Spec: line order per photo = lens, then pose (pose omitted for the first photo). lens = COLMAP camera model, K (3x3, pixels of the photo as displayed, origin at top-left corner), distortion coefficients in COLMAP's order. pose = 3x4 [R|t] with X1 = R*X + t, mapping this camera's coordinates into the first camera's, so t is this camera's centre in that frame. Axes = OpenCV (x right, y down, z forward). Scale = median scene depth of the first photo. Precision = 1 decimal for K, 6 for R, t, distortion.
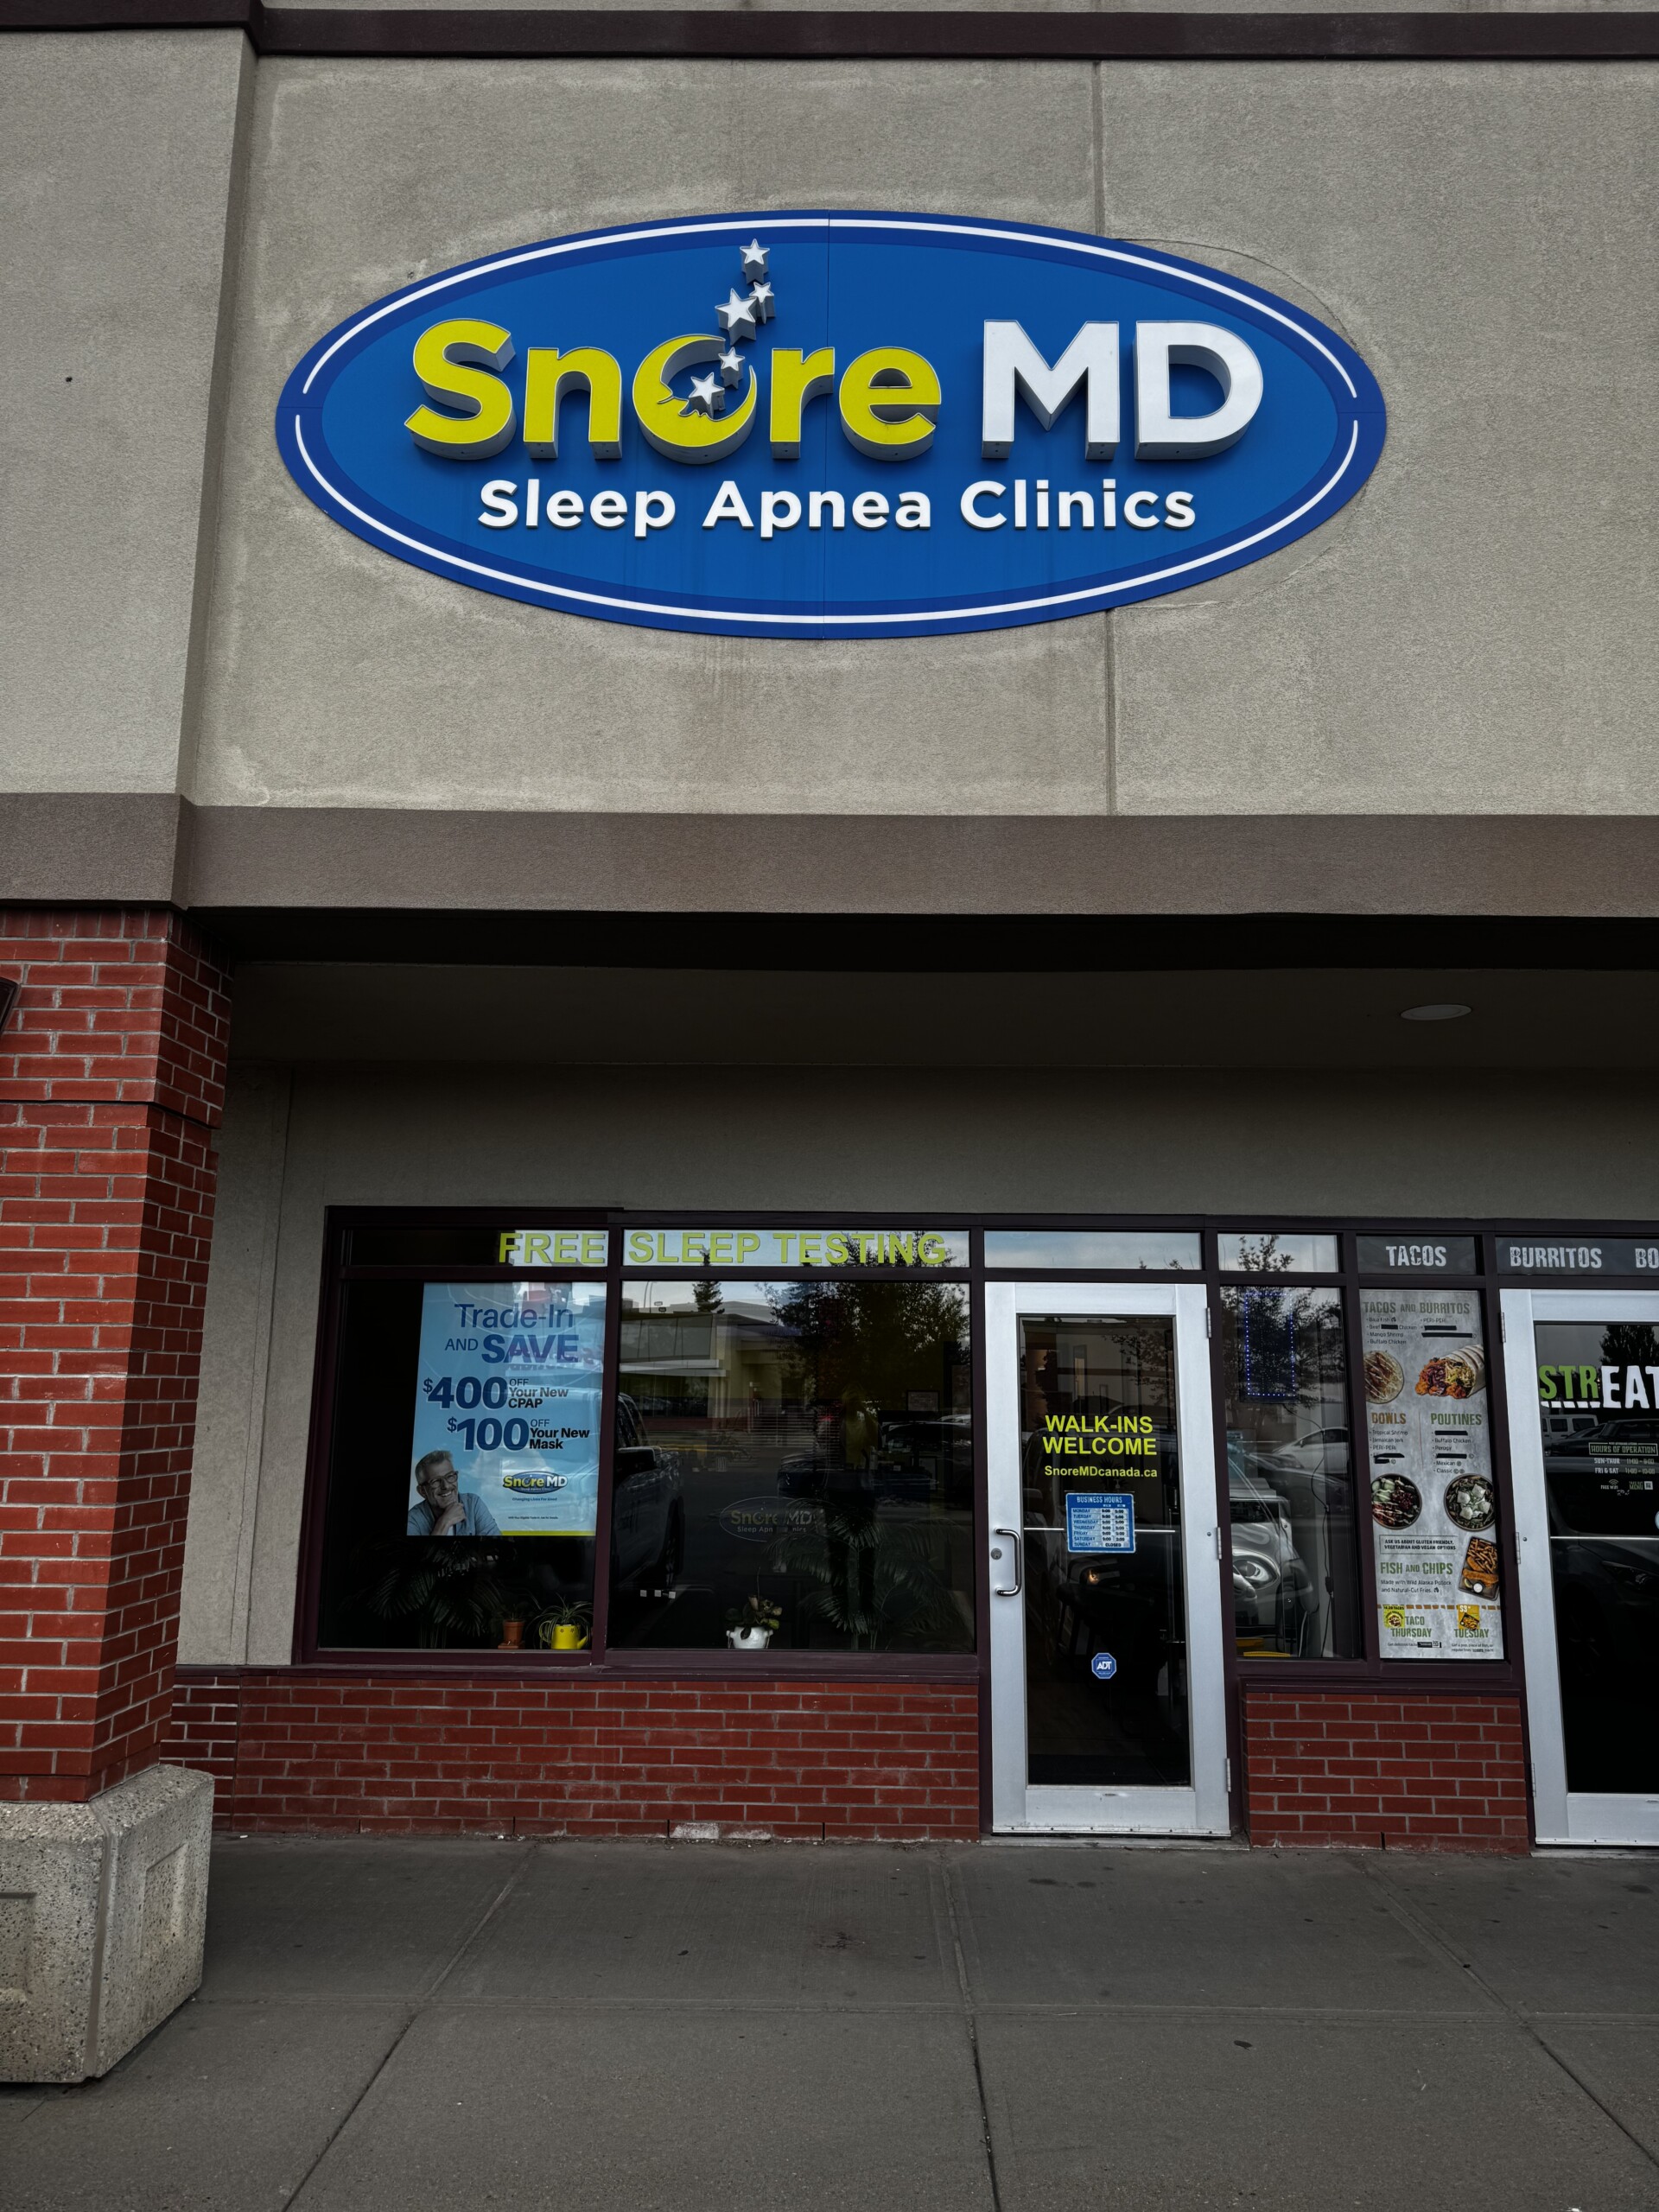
lens RADIAL K [[1470.0, 0, 834.9], [0, 1470.0, 1106.6], [0, 0, 1]] dist [0.020126, -0.018631]
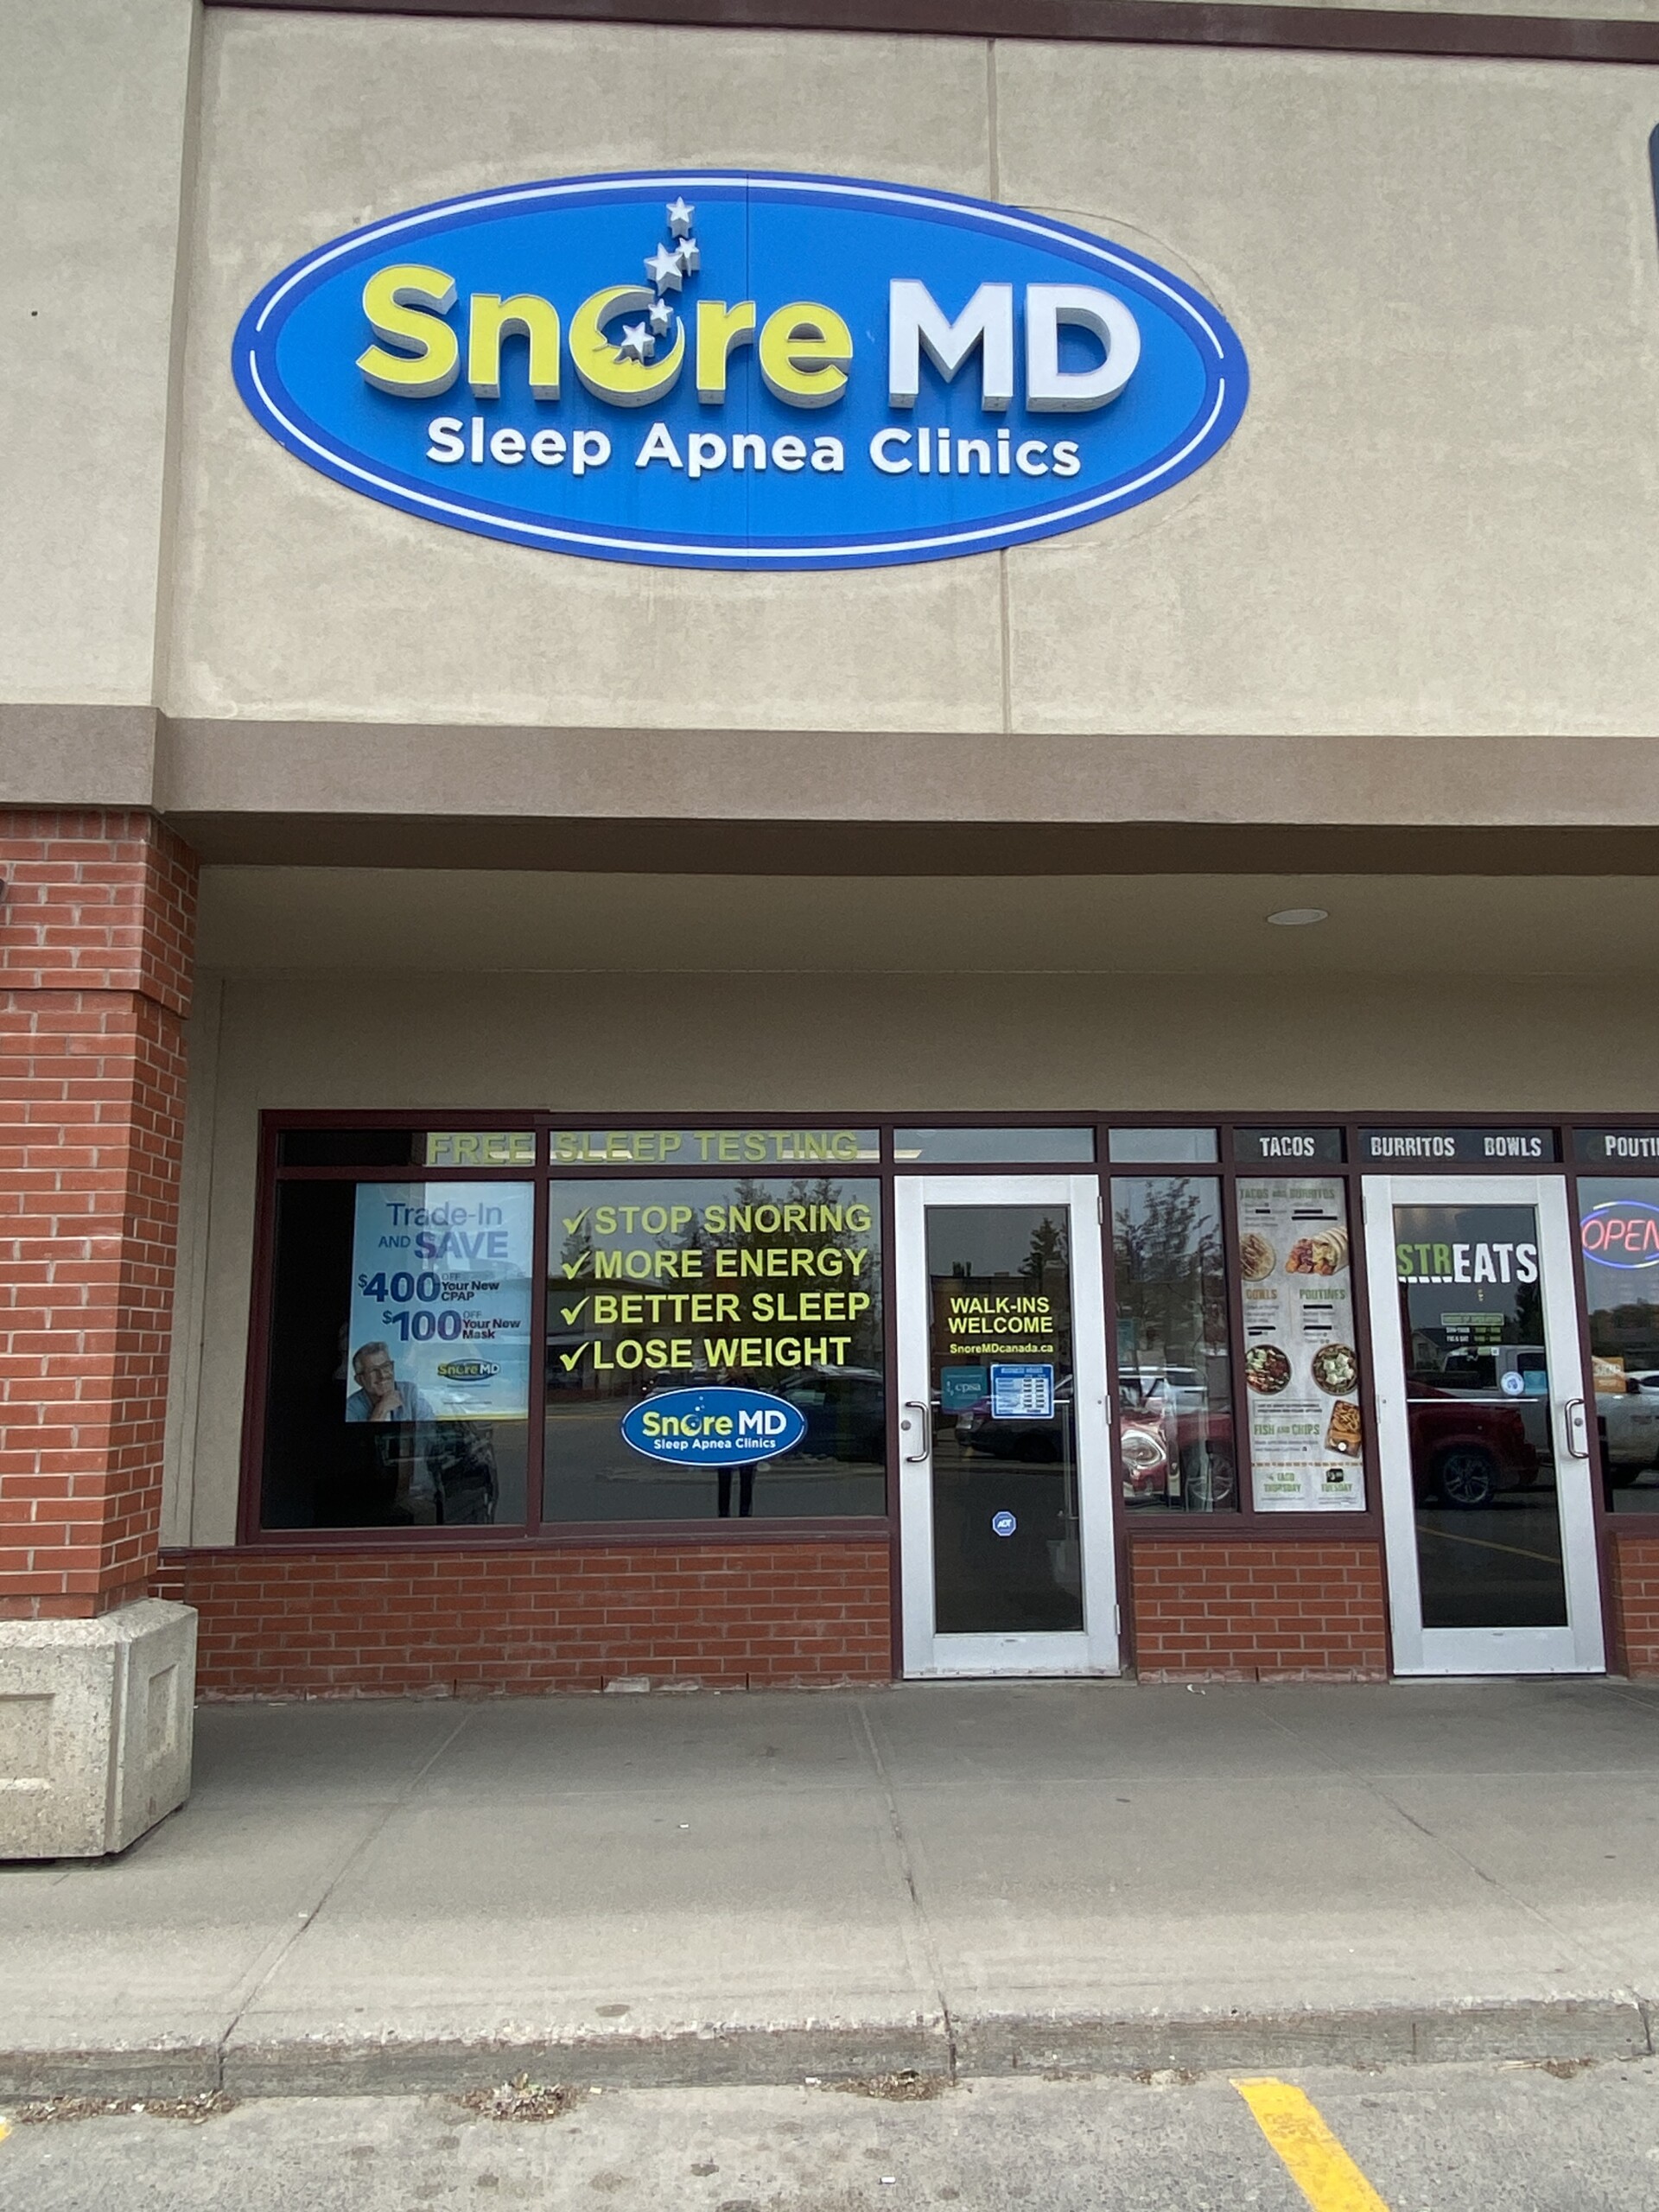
lens RADIAL K [[1633.2, 0, 827.0], [0, 1633.2, 1105.0], [0, 0, 1]] dist [0.034096, -0.030584]
pose [[0.997611, -0.007939, 0.068618, -0.034045], [0.006539, 0.999766, 0.020609, 0.054807], [-0.068765, -0.020111, 0.997430, -0.225473]]
